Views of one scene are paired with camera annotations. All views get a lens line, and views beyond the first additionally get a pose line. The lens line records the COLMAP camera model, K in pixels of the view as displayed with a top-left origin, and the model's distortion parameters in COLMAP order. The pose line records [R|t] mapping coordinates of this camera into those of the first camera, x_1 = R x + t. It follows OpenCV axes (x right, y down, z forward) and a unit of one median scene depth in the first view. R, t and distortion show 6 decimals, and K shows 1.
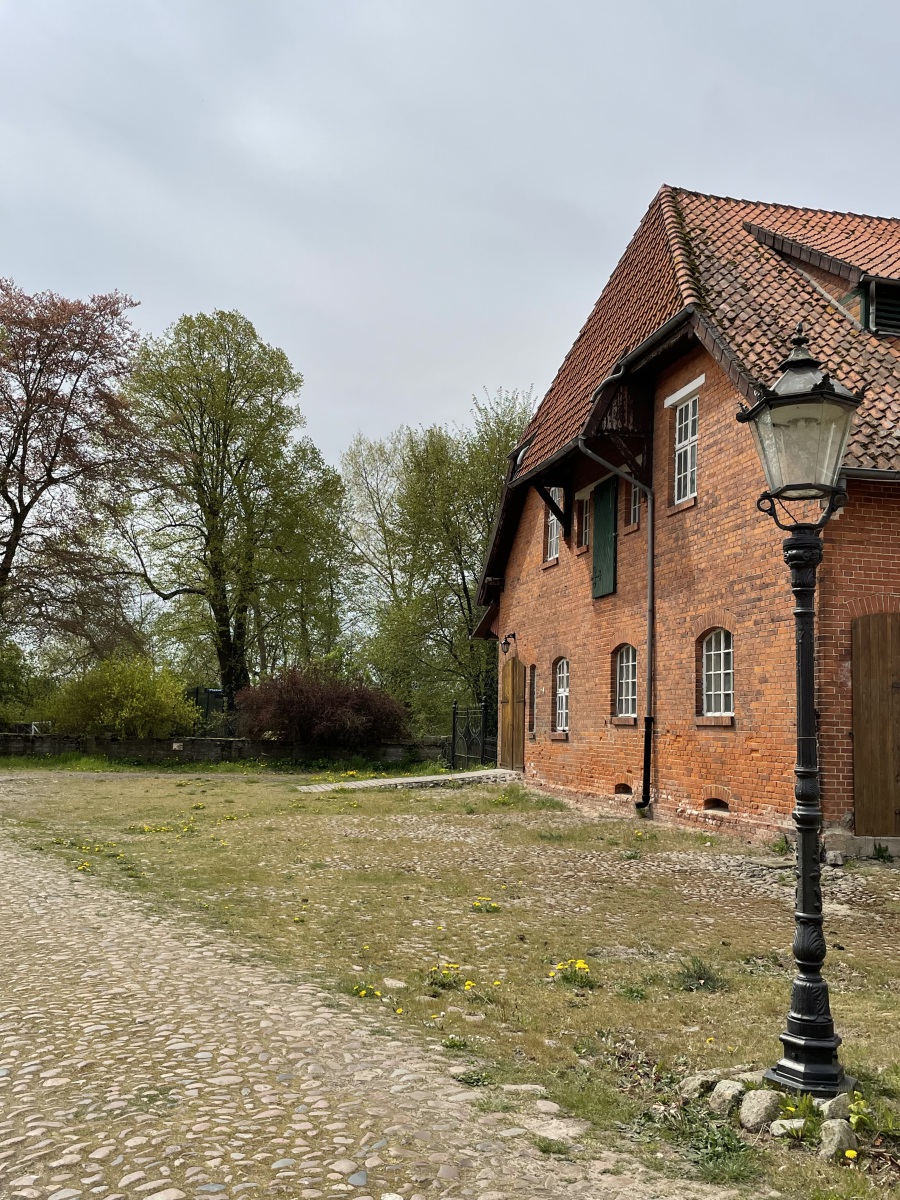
lens RADIAL K [[1156.8, 0, 450.0], [0, 1156.8, 599.8], [0, 0, 1]] dist [0.002705, 0.000000]
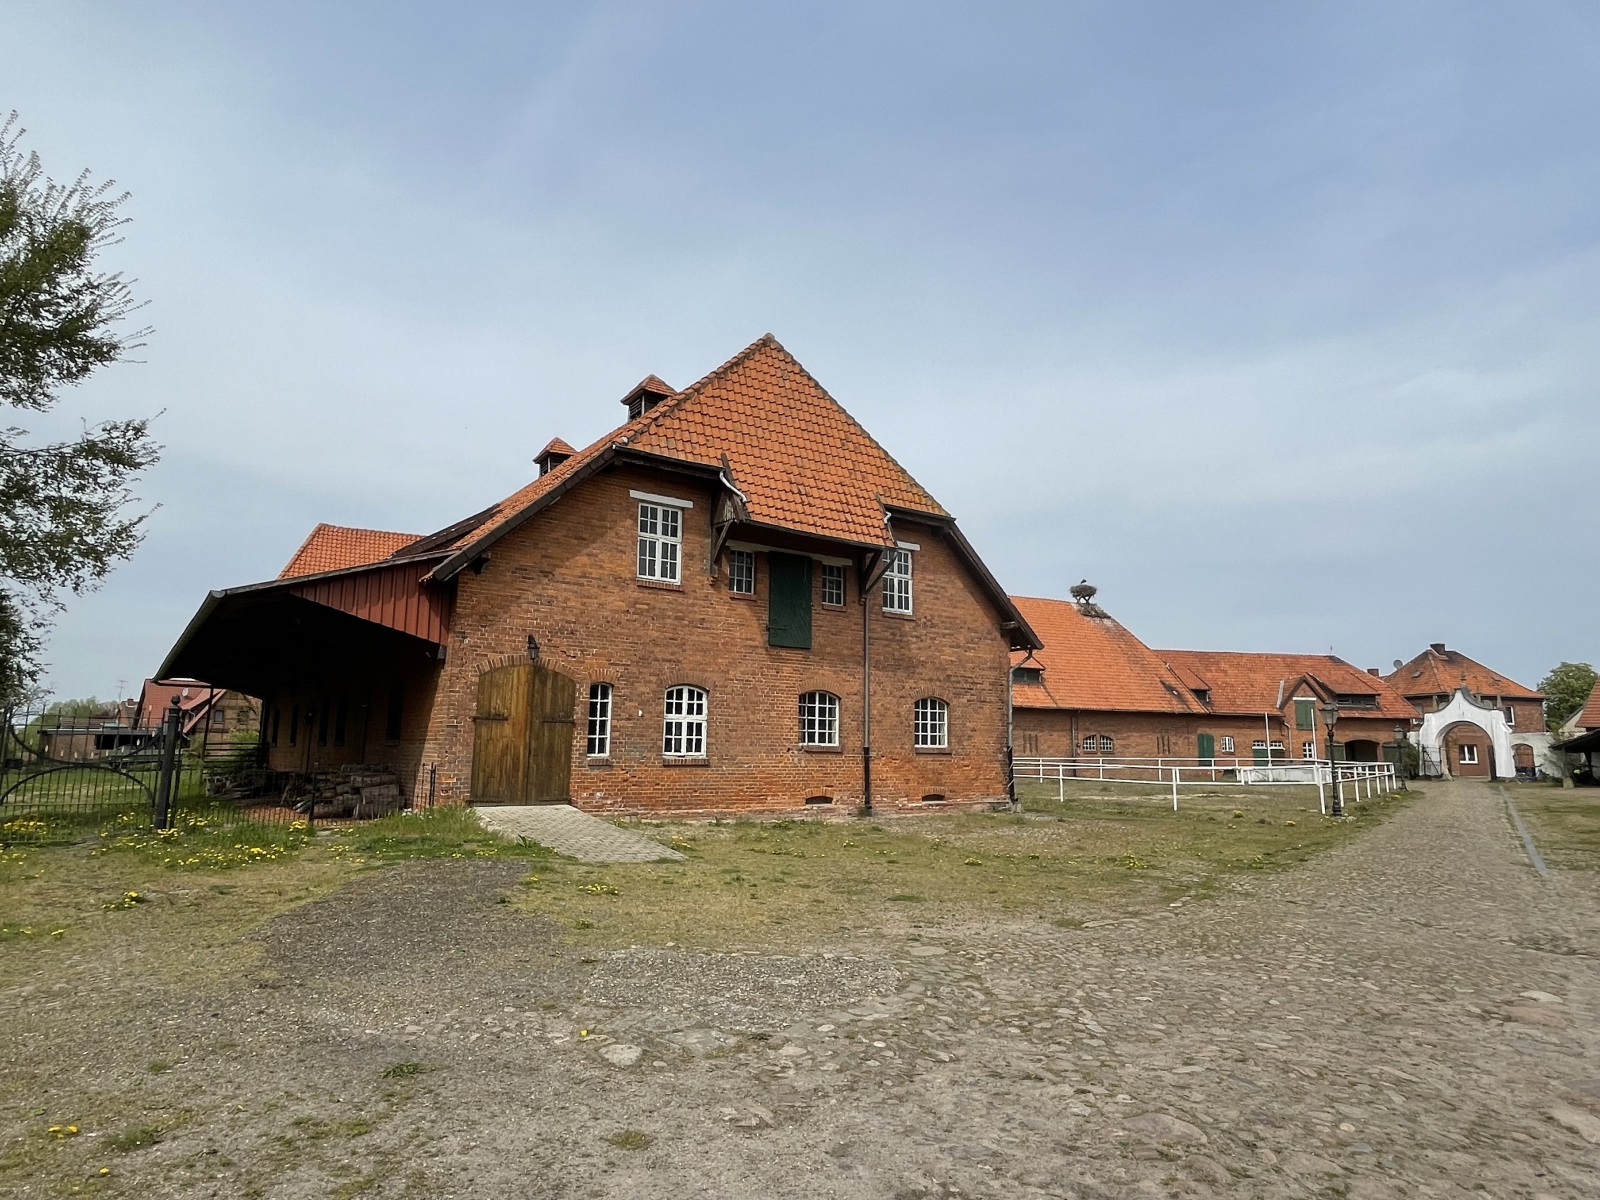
lens RADIAL K [[932.1, 0, 799.3], [0, 932.1, 601.3], [0, 0, 1]] dist [-0.000288, -0.000003]
pose [[-0.361833, 0.084300, 0.928423, -1.023274], [-0.147718, 0.978137, -0.146384, 0.118251], [-0.920465, -0.190112, -0.341470, 1.685074]]
